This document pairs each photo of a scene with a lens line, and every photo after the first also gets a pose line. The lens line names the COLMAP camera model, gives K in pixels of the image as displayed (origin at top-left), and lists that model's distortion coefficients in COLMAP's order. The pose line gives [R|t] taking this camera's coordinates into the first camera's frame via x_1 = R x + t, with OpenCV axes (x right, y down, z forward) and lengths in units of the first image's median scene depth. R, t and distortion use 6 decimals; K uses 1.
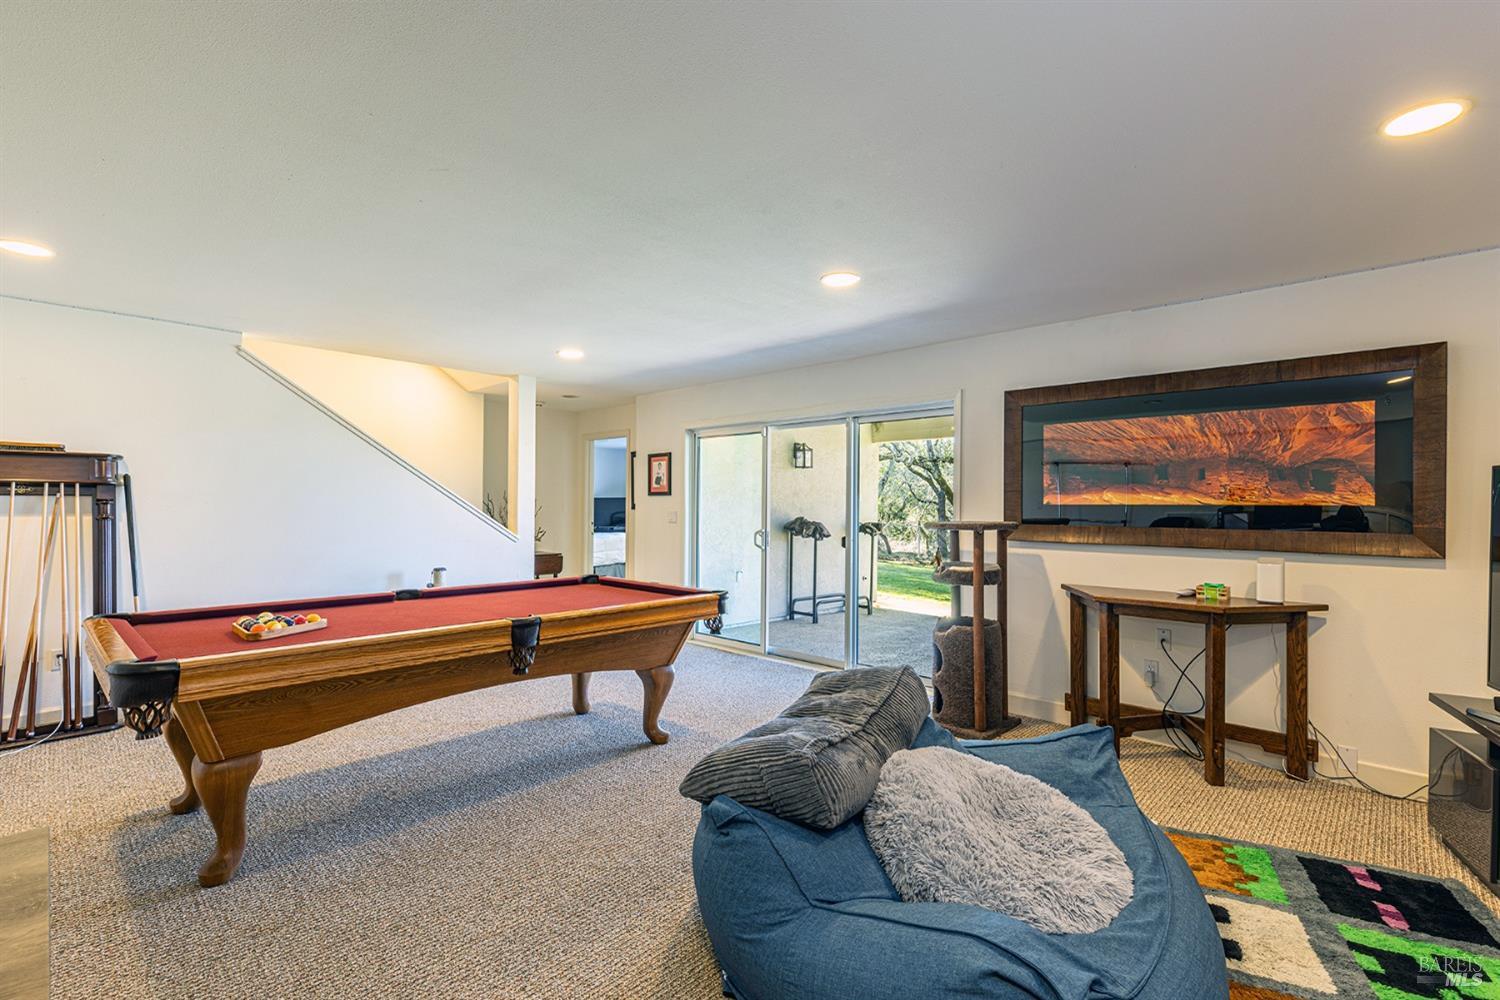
lens RADIAL K [[672.1, 0, 750.1], [0, 672.1, 505.4], [0, 0, 1]] dist [0.002807, 0.000483]
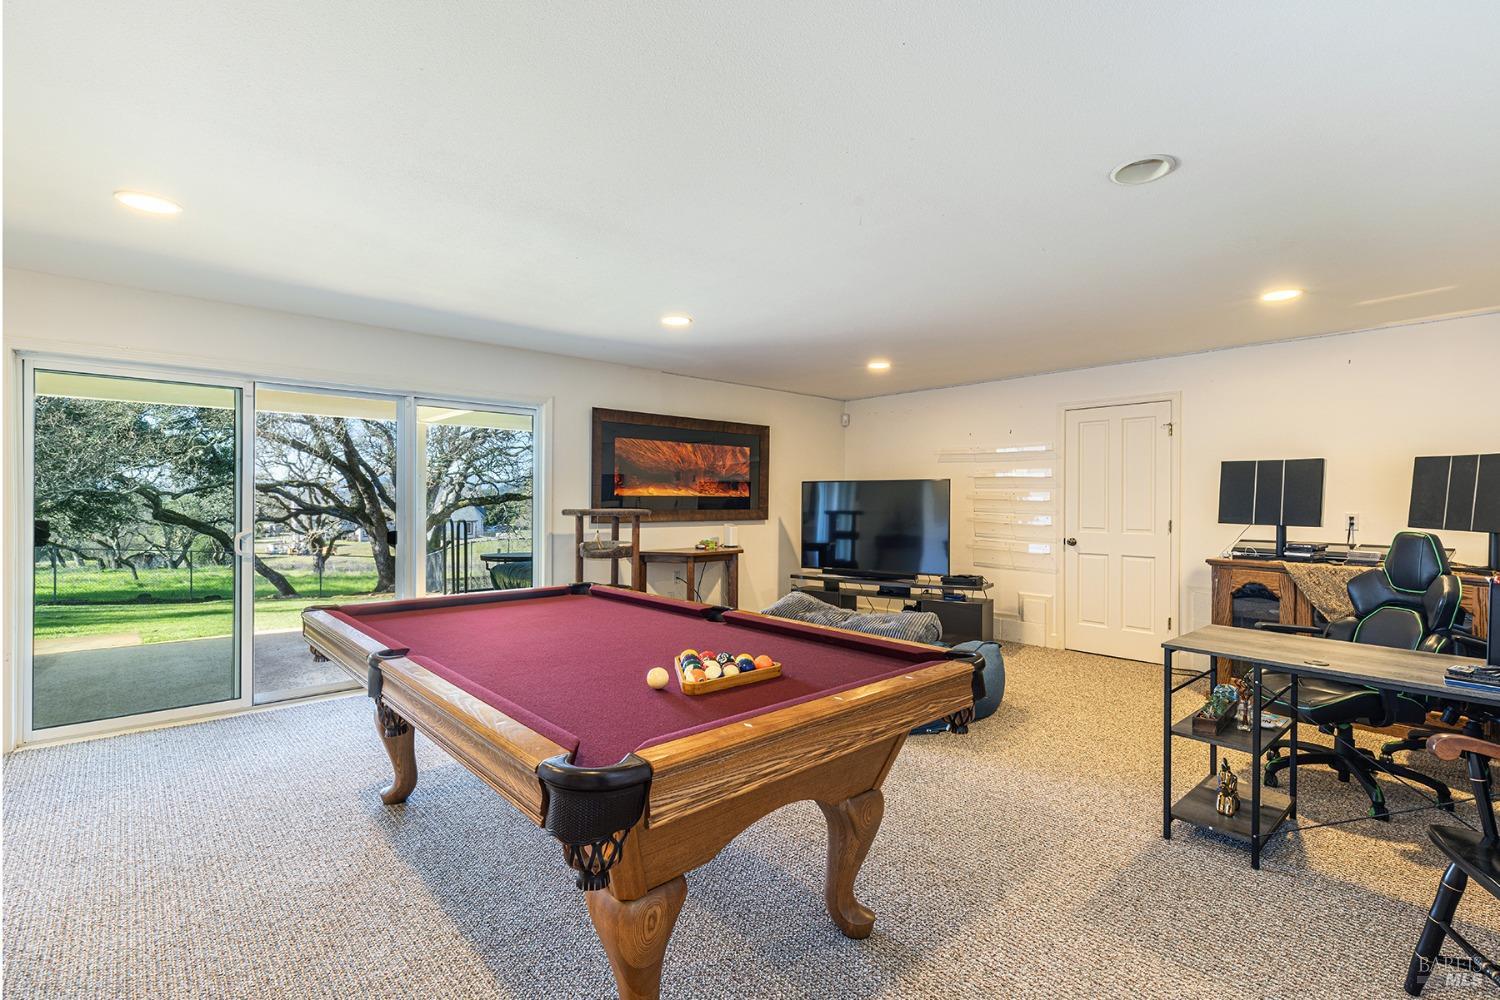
lens RADIAL K [[672.1, 0, 750.0], [0, 672.1, 500.5], [0, 0, 1]] dist [0.002807, 0.000483]
pose [[0.104498, -0.005420, 0.994510, -1.039422], [-0.002489, 0.999981, 0.005712, 0.000125], [-0.994522, -0.003072, 0.104483, 0.675062]]
